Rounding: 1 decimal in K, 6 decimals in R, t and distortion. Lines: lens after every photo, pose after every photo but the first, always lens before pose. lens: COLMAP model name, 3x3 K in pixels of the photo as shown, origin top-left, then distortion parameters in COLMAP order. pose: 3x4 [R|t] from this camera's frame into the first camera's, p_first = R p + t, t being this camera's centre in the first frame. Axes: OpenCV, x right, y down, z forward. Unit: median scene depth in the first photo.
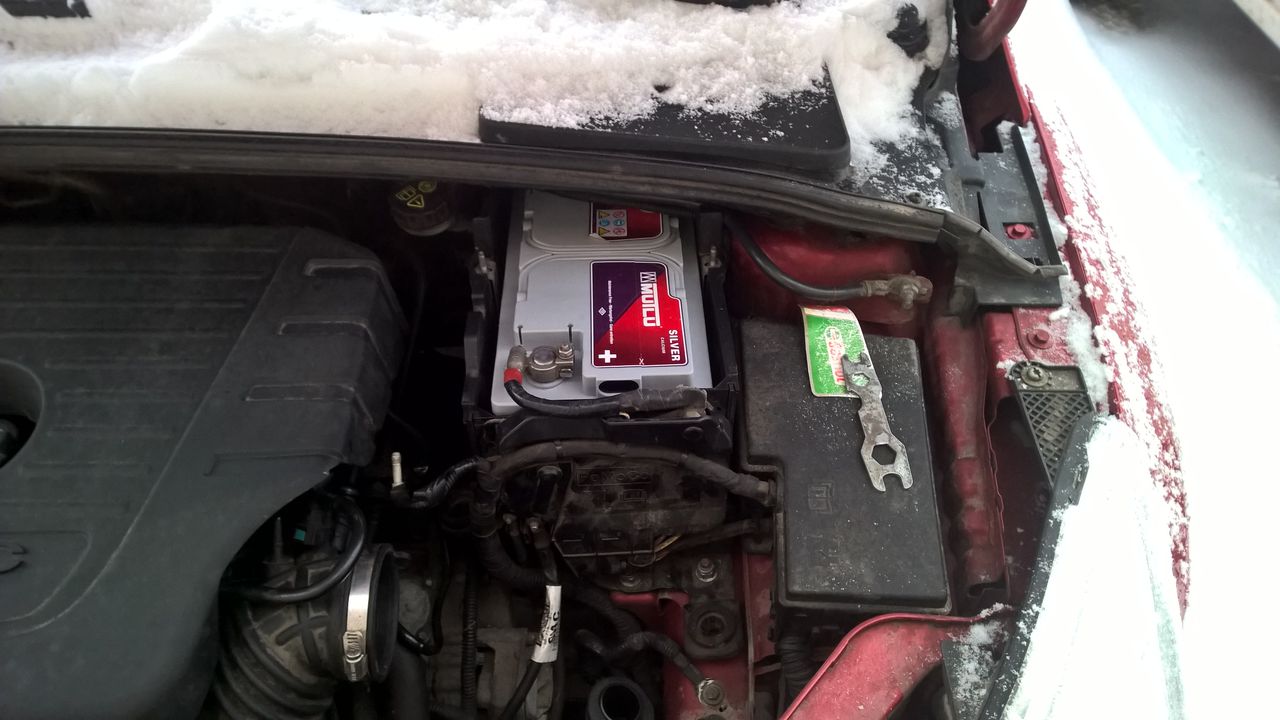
lens RADIAL K [[914.4, 0, 613.6], [0, 914.4, 358.6], [0, 0, 1]] dist [0.084711, -0.076079]
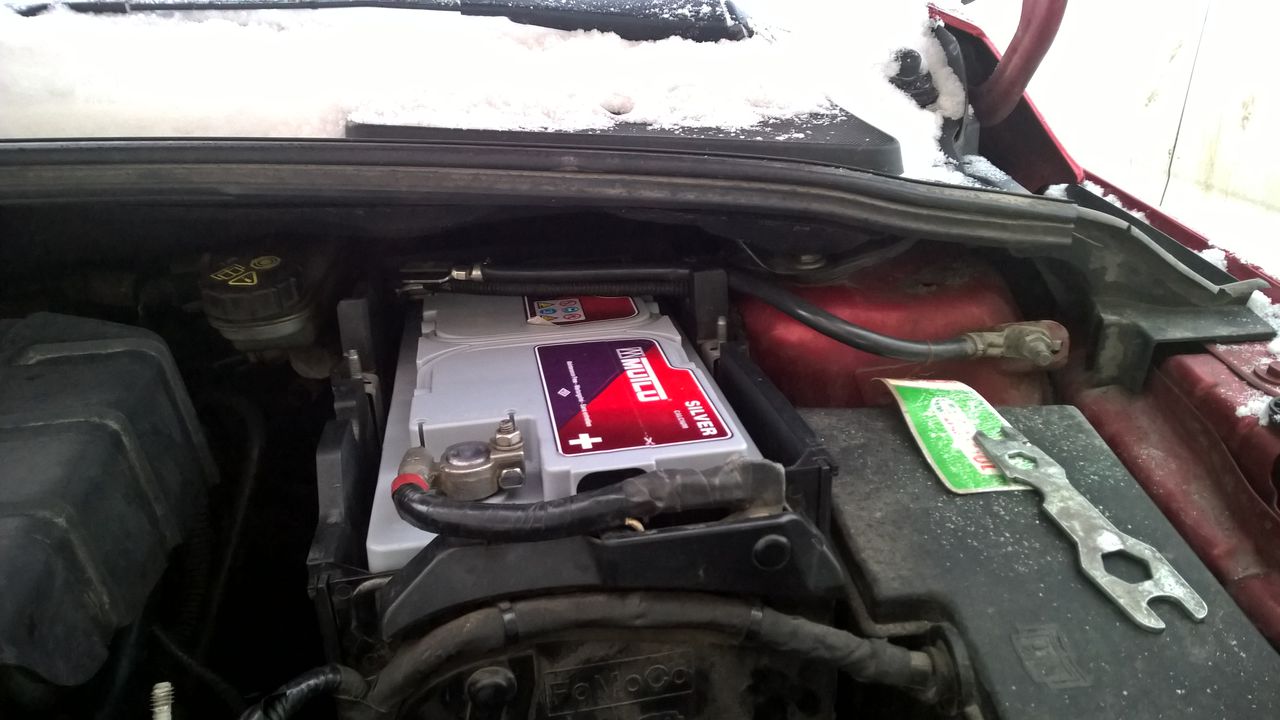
lens RADIAL K [[914.4, 0, 613.6], [0, 914.4, 358.6], [0, 0, 1]] dist [0.084711, -0.076079]
pose [[0.990034, -0.071728, 0.121192, -0.051001], [0.114275, 0.912111, -0.393693, 0.164092], [-0.082302, 0.403619, 0.911218, 0.465699]]
